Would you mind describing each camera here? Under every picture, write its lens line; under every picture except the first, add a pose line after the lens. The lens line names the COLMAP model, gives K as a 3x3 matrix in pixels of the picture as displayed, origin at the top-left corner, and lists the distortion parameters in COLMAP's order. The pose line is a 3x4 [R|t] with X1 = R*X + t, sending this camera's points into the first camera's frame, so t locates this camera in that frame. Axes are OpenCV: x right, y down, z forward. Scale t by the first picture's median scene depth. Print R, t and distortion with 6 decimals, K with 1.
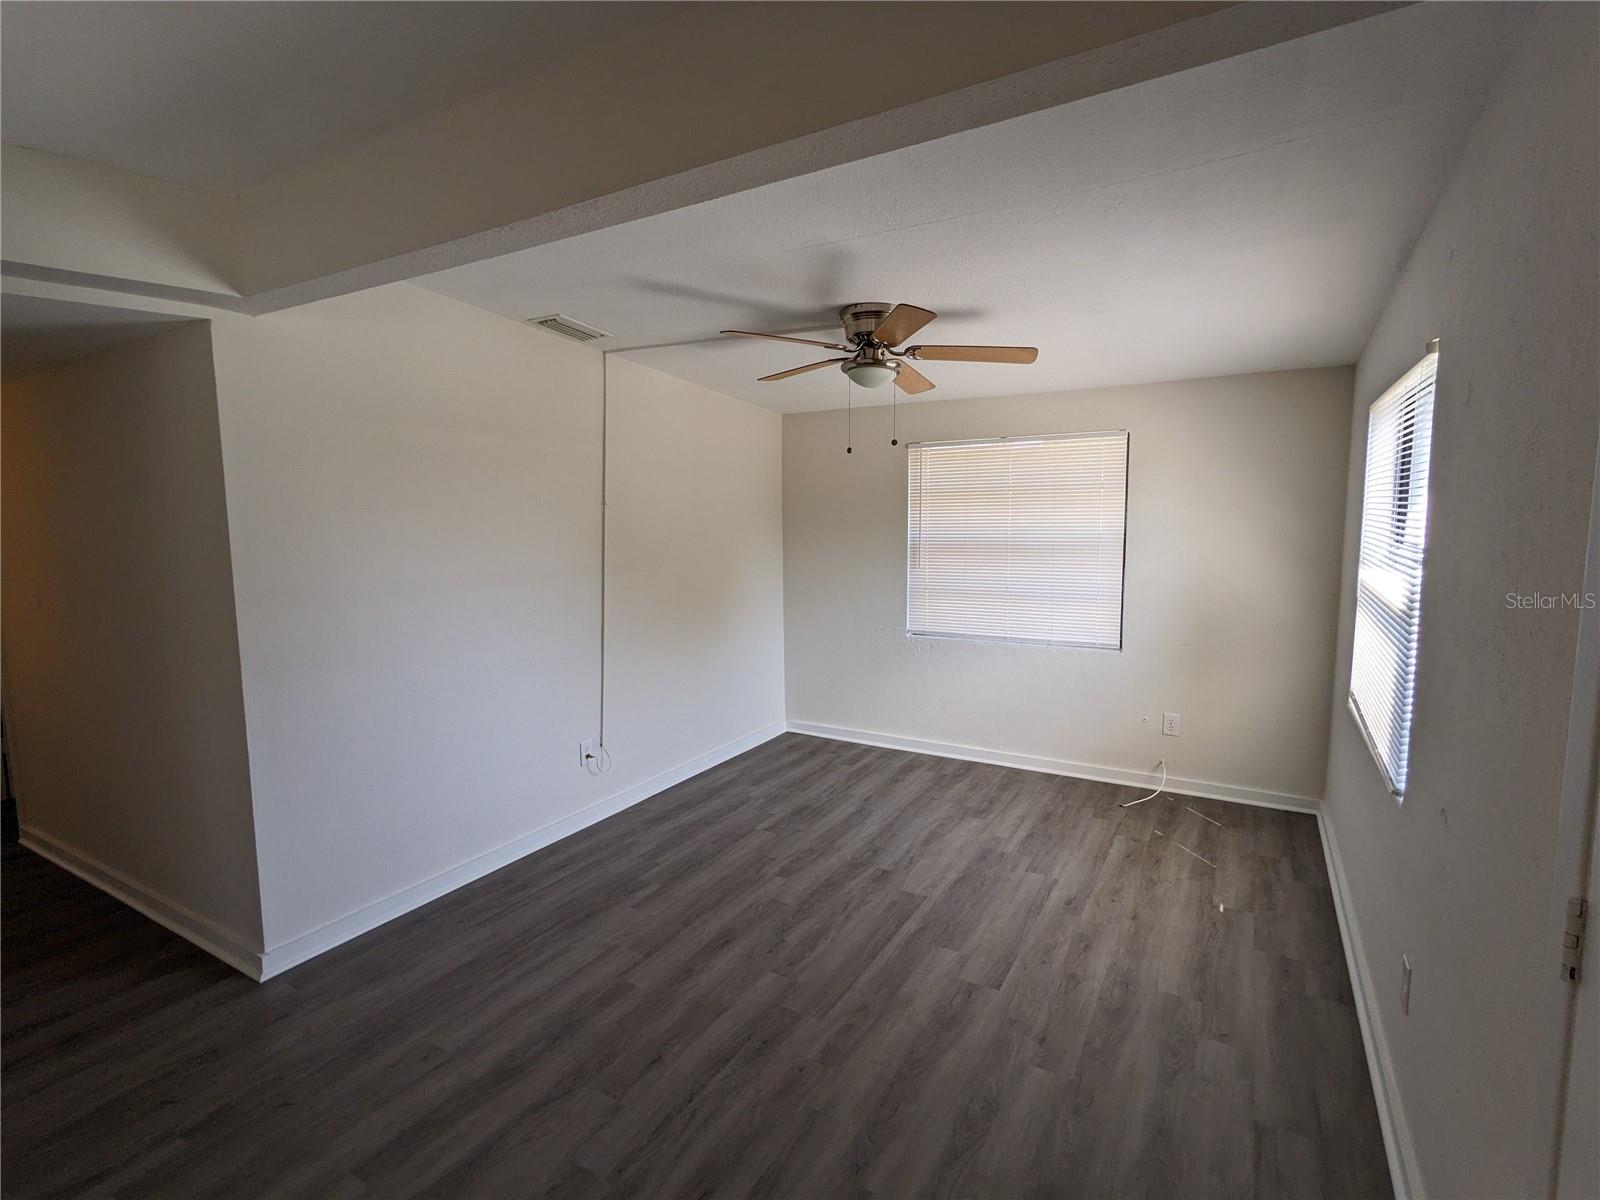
lens RADIAL K [[768.3, 0, 800.6], [0, 768.3, 597.3], [0, 0, 1]] dist [-0.012528, 0.007954]
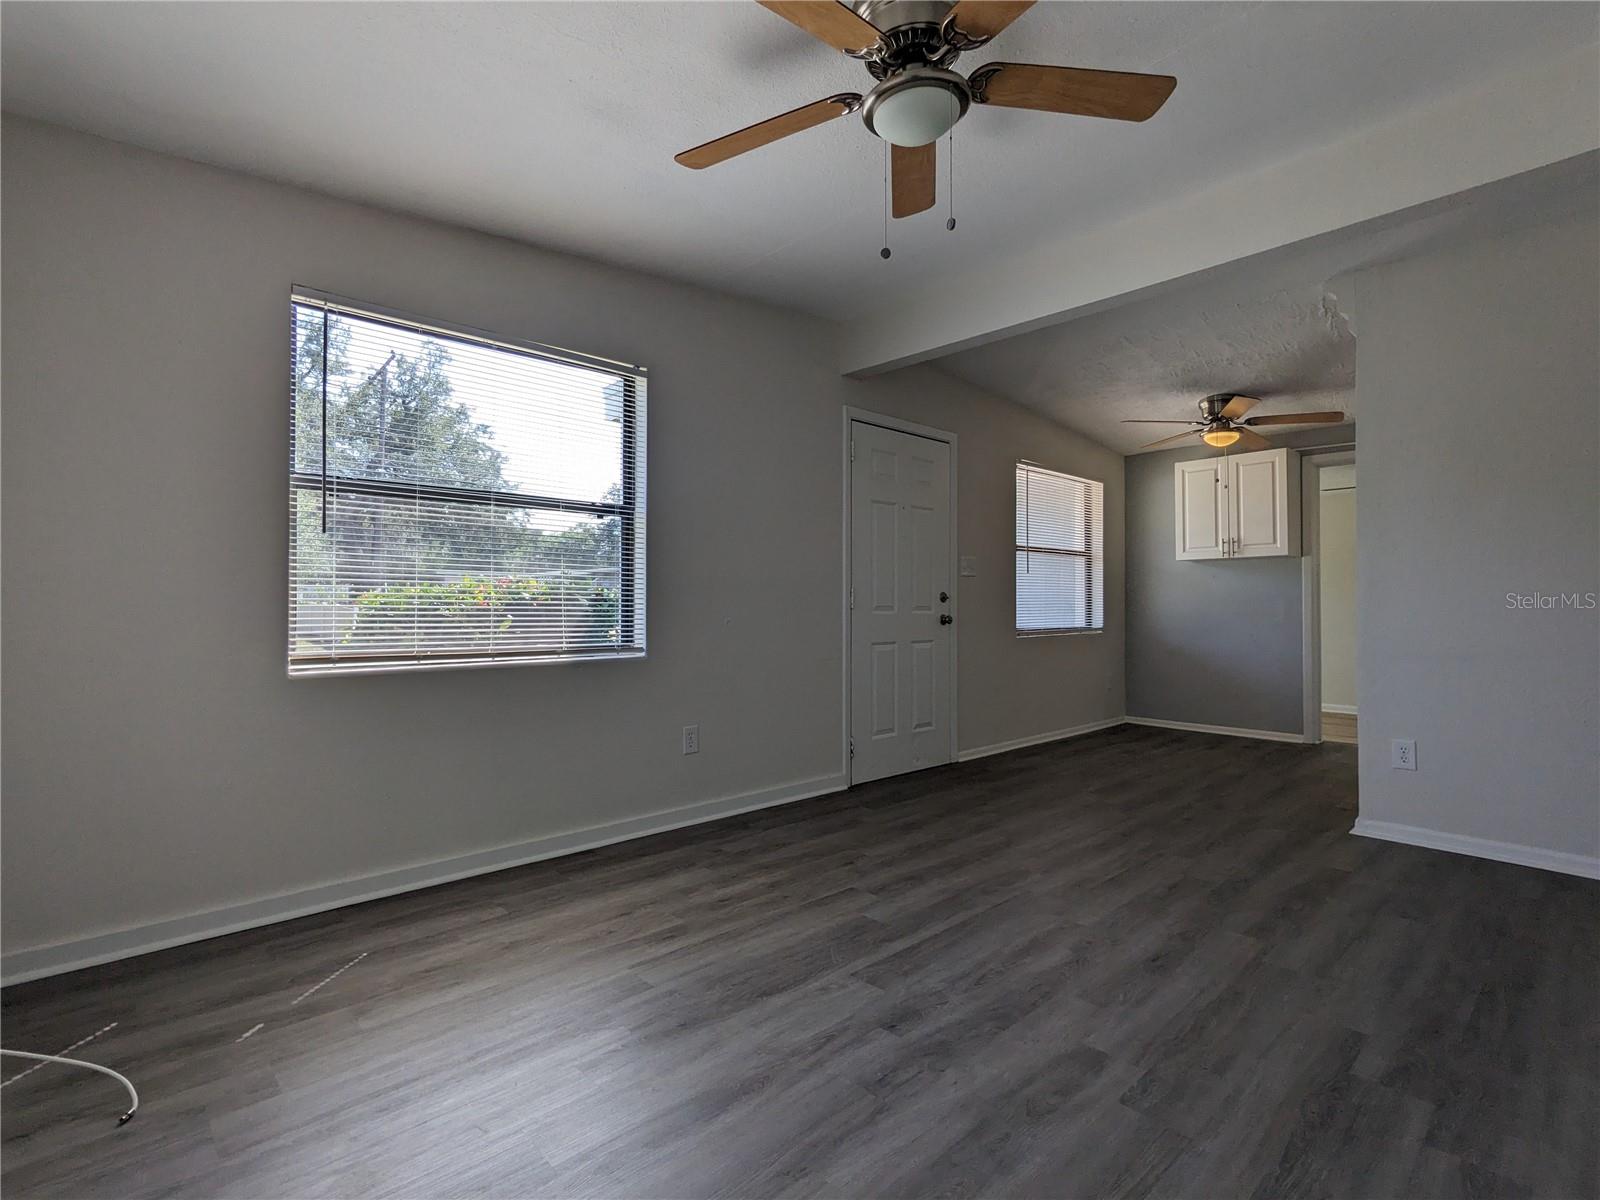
lens RADIAL K [[768.3, 0, 798.7], [0, 768.3, 601.0], [0, 0, 1]] dist [-0.012528, 0.007954]
pose [[-0.957337, 0.007450, 0.288877, 0.016603], [0.037488, 0.994422, 0.098588, 0.009788], [-0.286531, 0.105212, -0.952276, 1.640023]]
